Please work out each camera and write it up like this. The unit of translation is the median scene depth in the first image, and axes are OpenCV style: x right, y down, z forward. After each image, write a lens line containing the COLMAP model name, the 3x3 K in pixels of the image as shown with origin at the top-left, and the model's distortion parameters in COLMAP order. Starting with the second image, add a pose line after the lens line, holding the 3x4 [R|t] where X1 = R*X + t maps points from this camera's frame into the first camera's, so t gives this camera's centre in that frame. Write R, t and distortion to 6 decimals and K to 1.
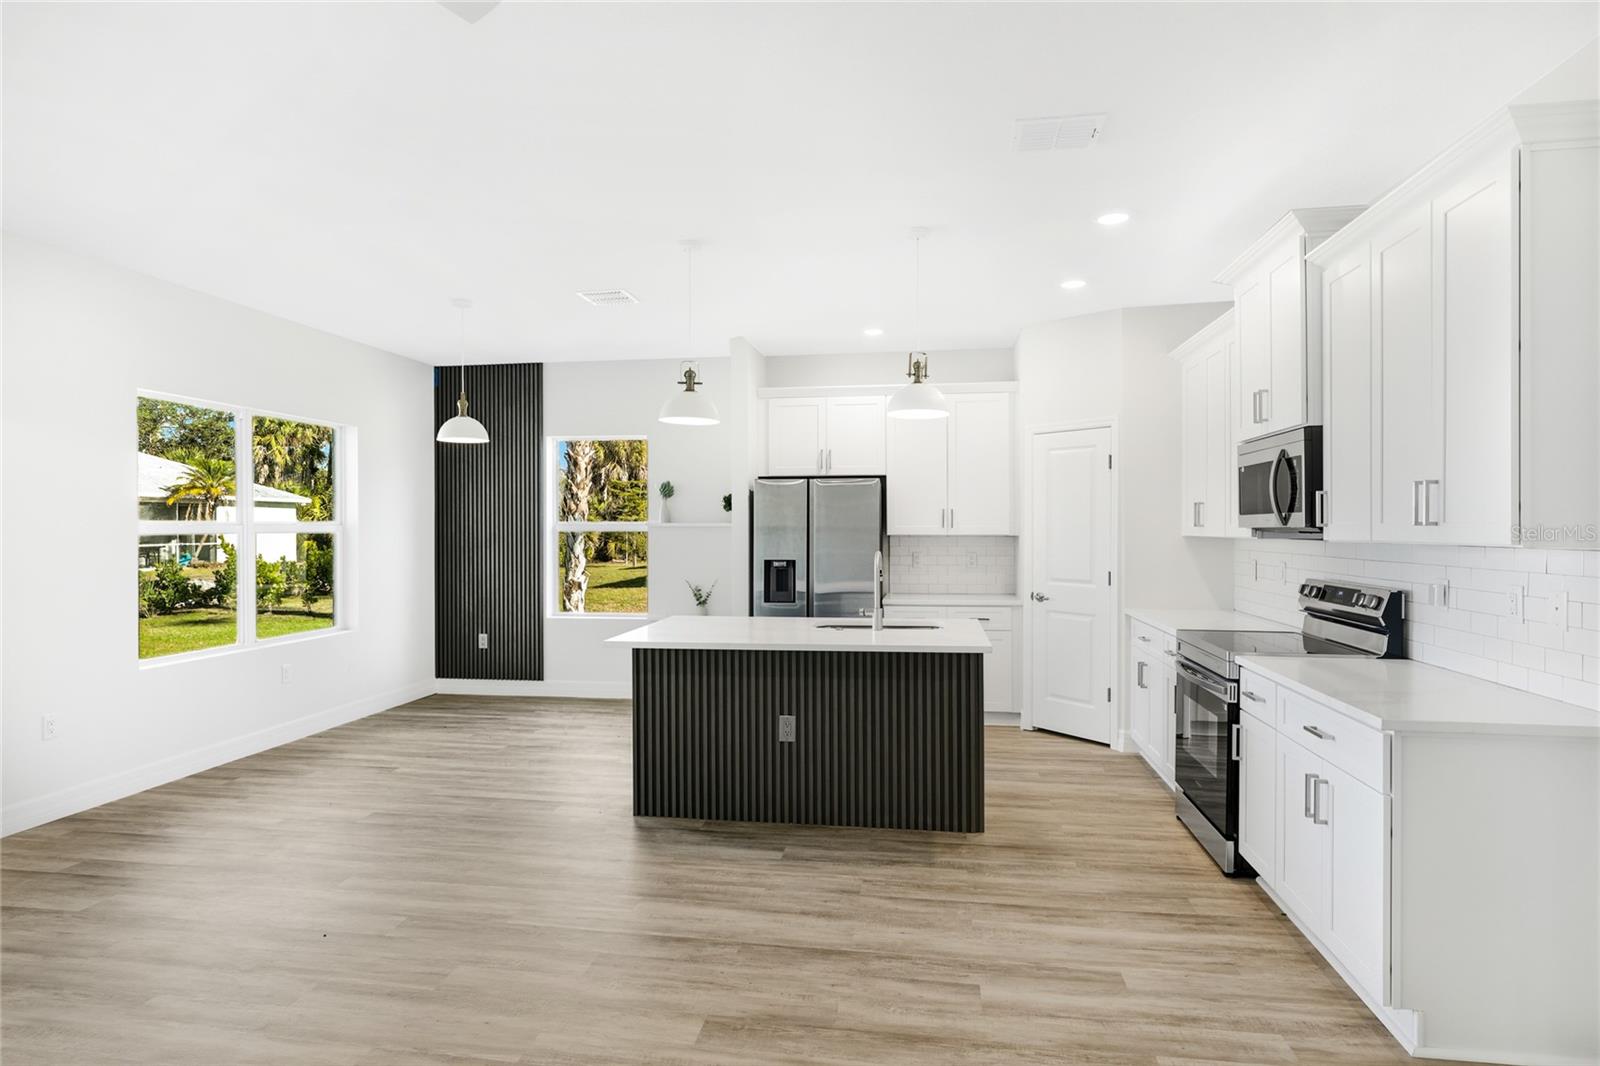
lens RADIAL K [[862.6, 0, 793.8], [0, 862.6, 535.0], [0, 0, 1]] dist [-0.003216, 0.001449]
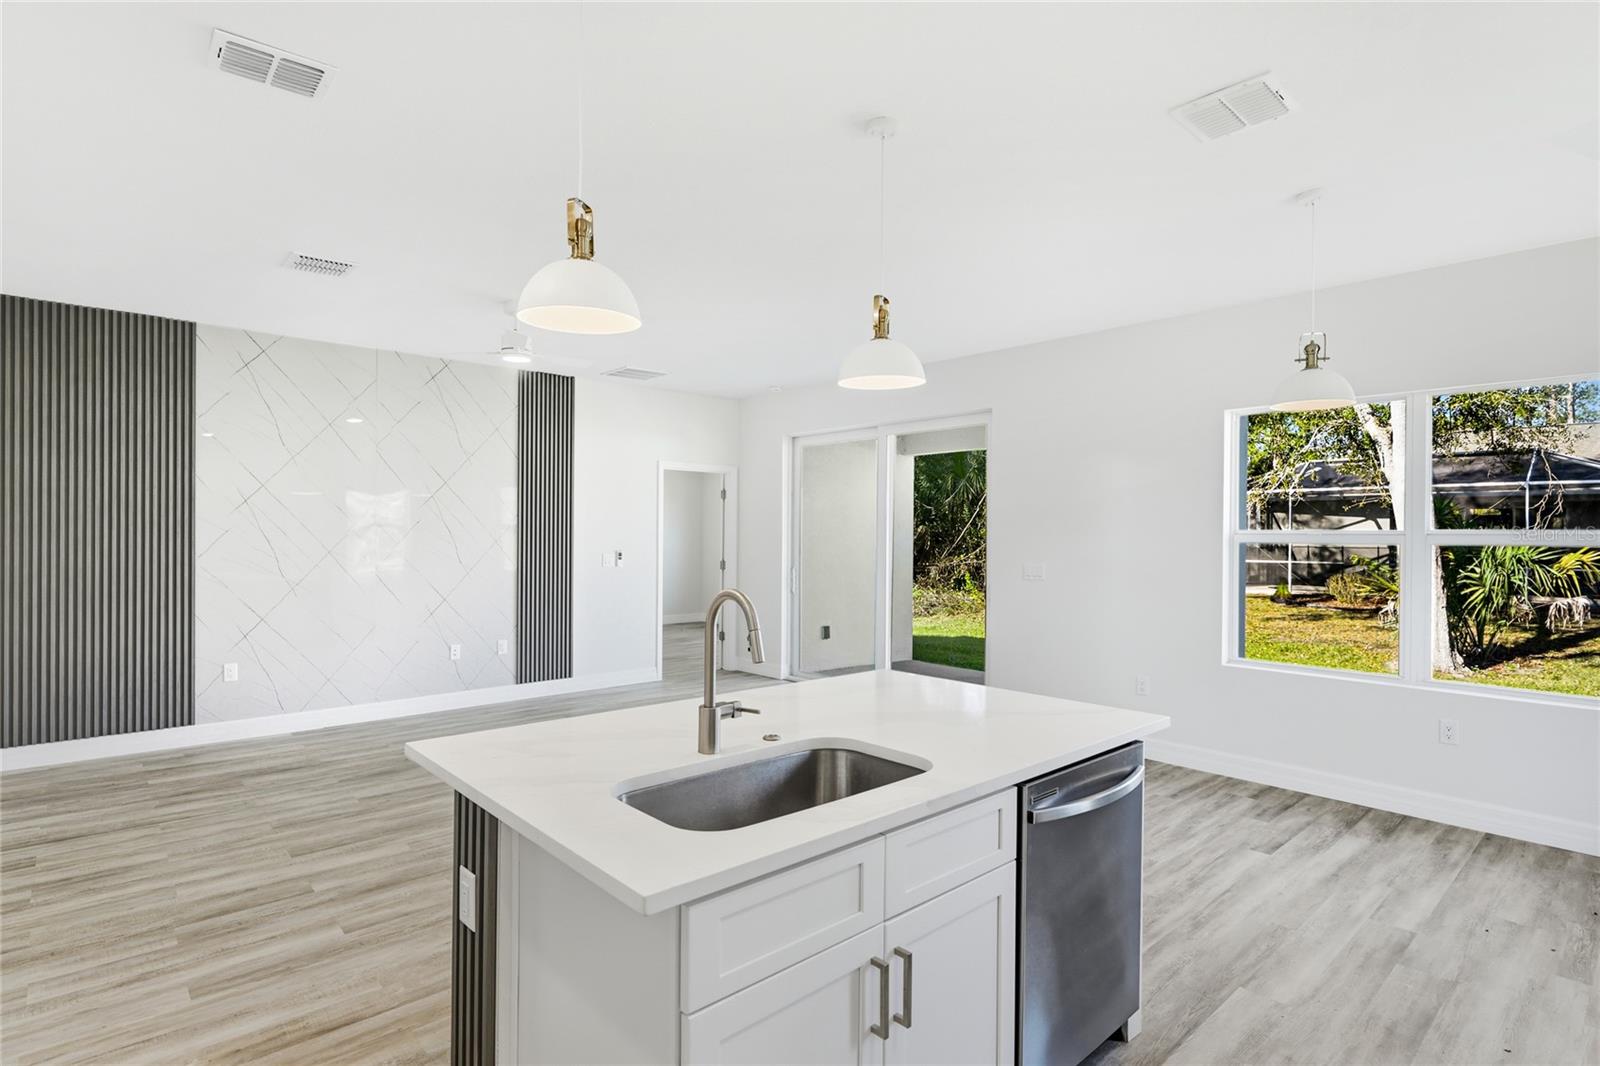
lens RADIAL K [[801.0, 0, 802.7], [0, 801.0, 537.0], [0, 0, 1]] dist [-0.003415, 0.000882]
pose [[-0.622675, 0.000434, -0.782480, 0.432815], [-0.012828, 0.999860, 0.010763, -0.014407], [0.782375, 0.016740, -0.622582, 1.380041]]
